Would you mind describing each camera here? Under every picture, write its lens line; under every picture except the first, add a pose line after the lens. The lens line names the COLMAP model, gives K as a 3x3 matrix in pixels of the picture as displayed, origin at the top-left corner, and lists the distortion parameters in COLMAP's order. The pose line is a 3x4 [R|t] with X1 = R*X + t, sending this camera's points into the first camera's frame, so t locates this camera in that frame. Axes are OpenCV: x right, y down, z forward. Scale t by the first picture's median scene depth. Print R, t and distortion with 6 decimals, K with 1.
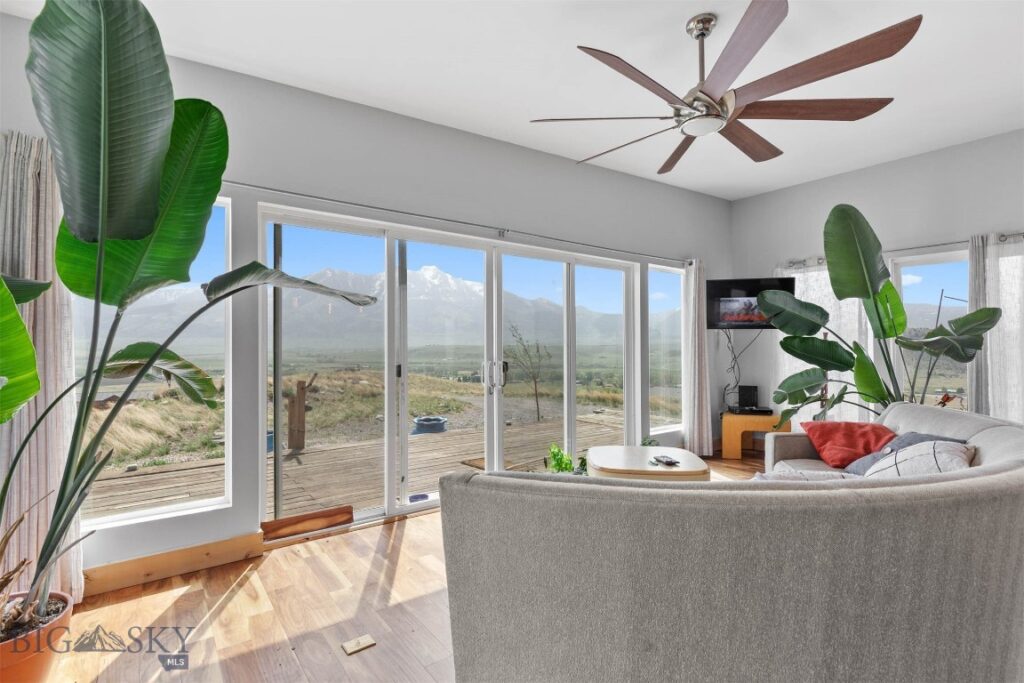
lens RADIAL K [[493.5, 0, 513.4], [0, 493.5, 340.4], [0, 0, 1]] dist [0.001749, -0.000460]
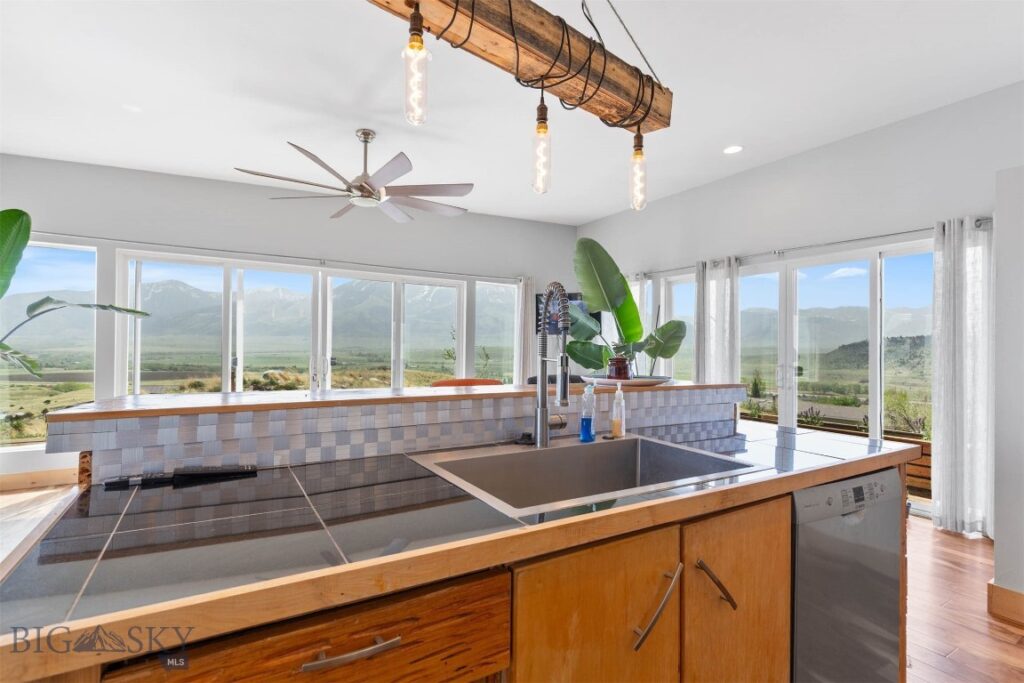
lens RADIAL K [[493.5, 0, 510.1], [0, 493.5, 346.4], [0, 0, 1]] dist [0.001749, -0.000460]
pose [[0.995435, 0.013765, -0.094442, 0.544252], [-0.012986, 0.999876, 0.008855, -0.004738], [0.094553, -0.007588, 0.995491, -0.259119]]
